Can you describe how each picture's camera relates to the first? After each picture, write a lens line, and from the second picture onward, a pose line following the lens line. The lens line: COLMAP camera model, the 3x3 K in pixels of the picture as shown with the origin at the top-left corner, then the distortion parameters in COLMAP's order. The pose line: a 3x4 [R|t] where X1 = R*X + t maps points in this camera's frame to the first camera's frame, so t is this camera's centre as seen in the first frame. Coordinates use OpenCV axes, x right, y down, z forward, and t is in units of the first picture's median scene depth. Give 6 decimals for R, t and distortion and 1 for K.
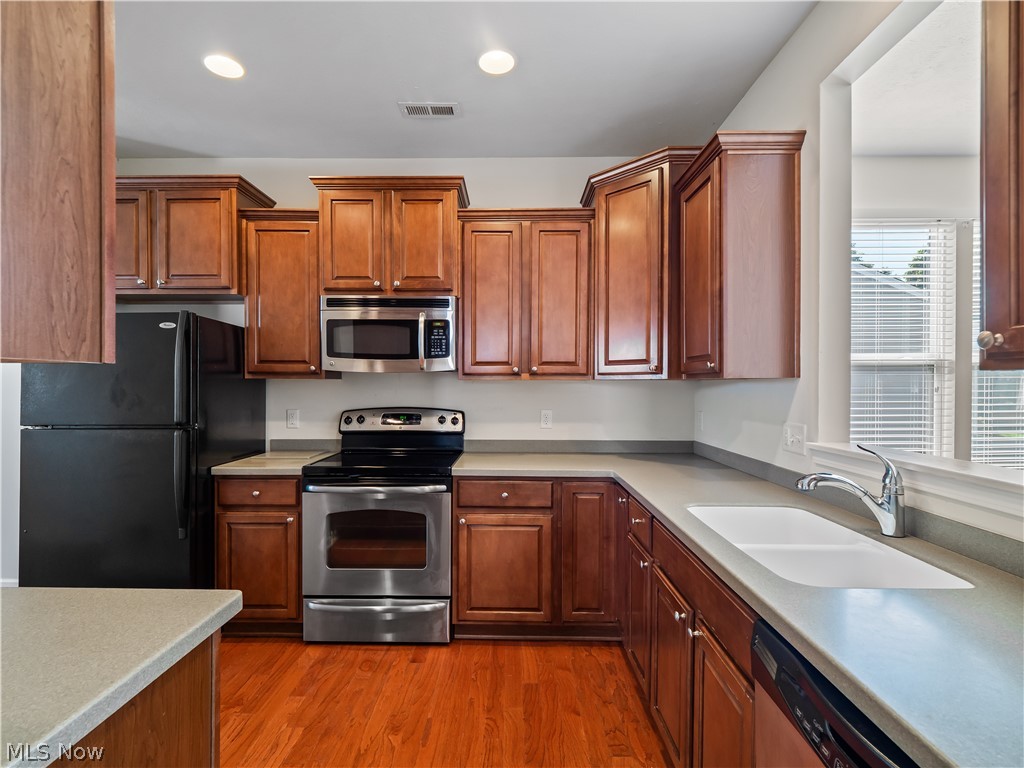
lens RADIAL K [[504.3, 0, 505.6], [0, 504.3, 383.0], [0, 0, 1]] dist [0.000055, -0.000156]
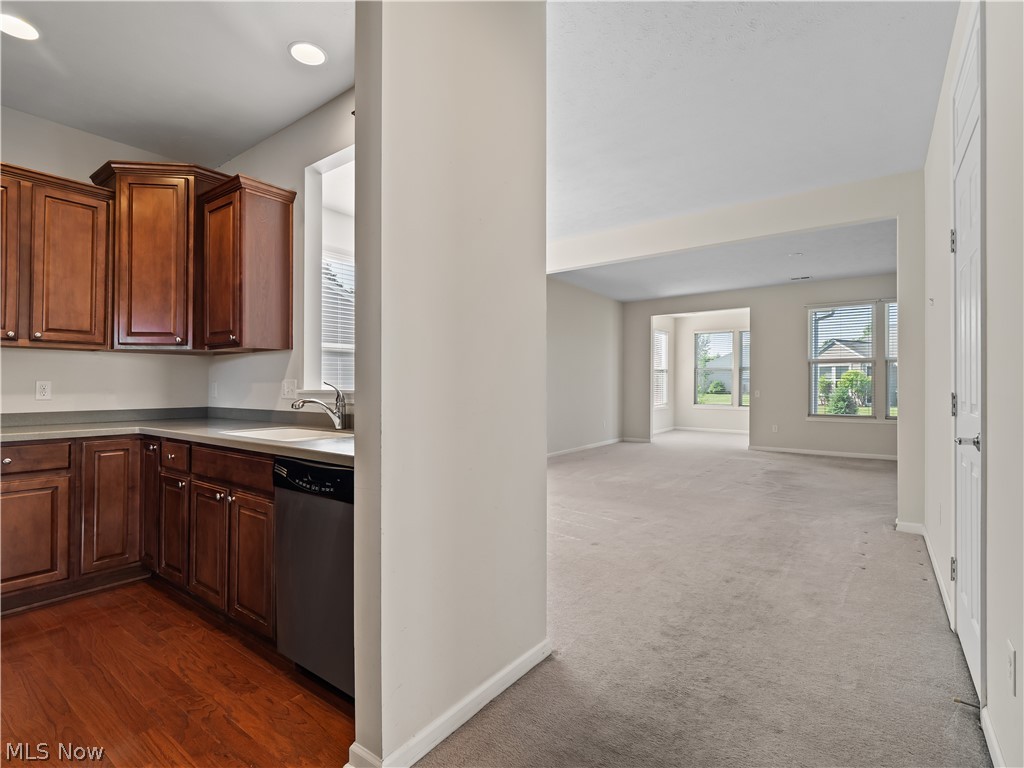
lens RADIAL K [[504.3, 0, 505.6], [0, 504.3, 383.0], [0, 0, 1]] dist [0.000055, -0.000156]
pose [[0.587265, 0.001136, 0.809394, -0.218848], [0.000348, 0.999999, -0.001656, 0.072946], [-0.809394, 0.001254, 0.587264, -0.336706]]
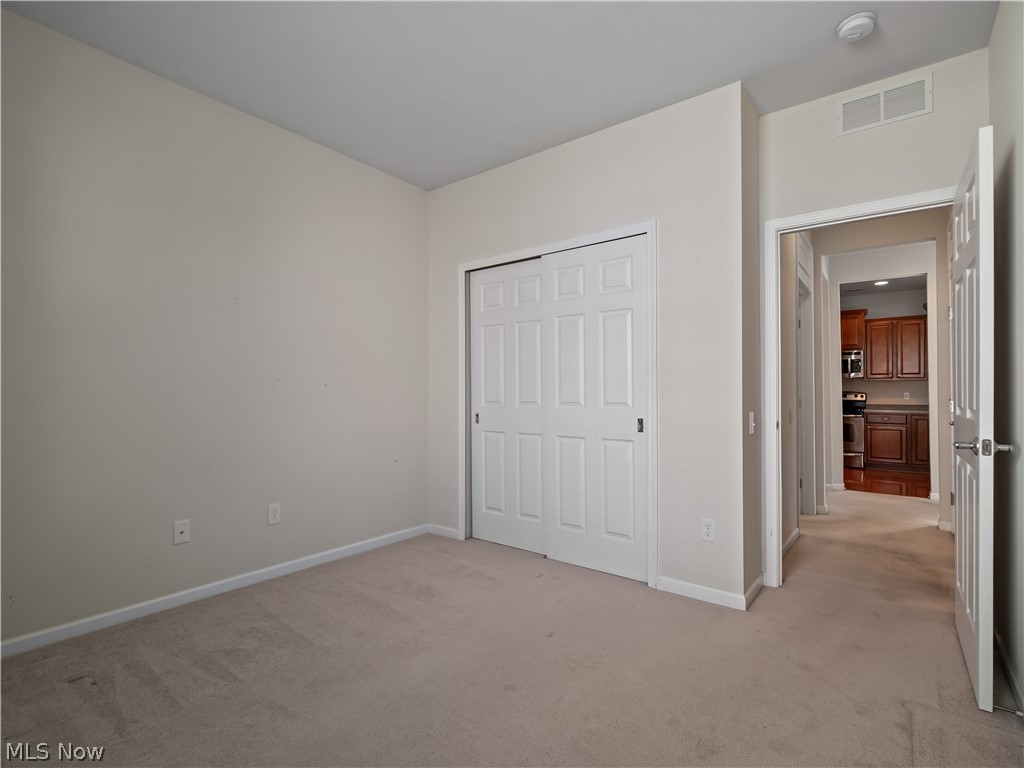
lens RADIAL K [[504.3, 0, 505.6], [0, 504.3, 383.0], [0, 0, 1]] dist [0.000055, -0.000156]
pose [[0.791483, -0.010868, -0.611095, 0.041196], [0.000974, 0.999863, -0.016520, 0.057017], [0.611191, 0.012480, 0.791385, -2.626225]]
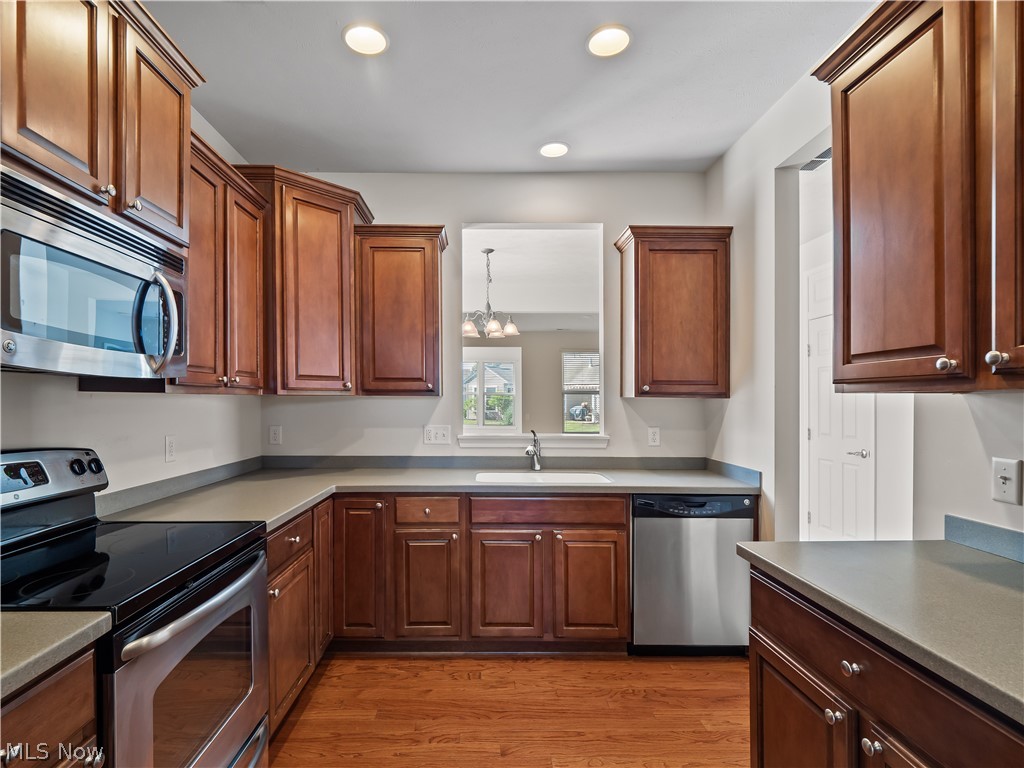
lens RADIAL K [[511.2, 0, 491.9], [0, 511.2, 385.1], [0, 0, 1]] dist [0.015087, -0.000004]
pose [[-0.033417, 0.028223, 0.999043, -0.792996], [-0.006993, 0.999570, -0.028472, 0.000142], [-0.999417, -0.007938, -0.033206, 0.689184]]
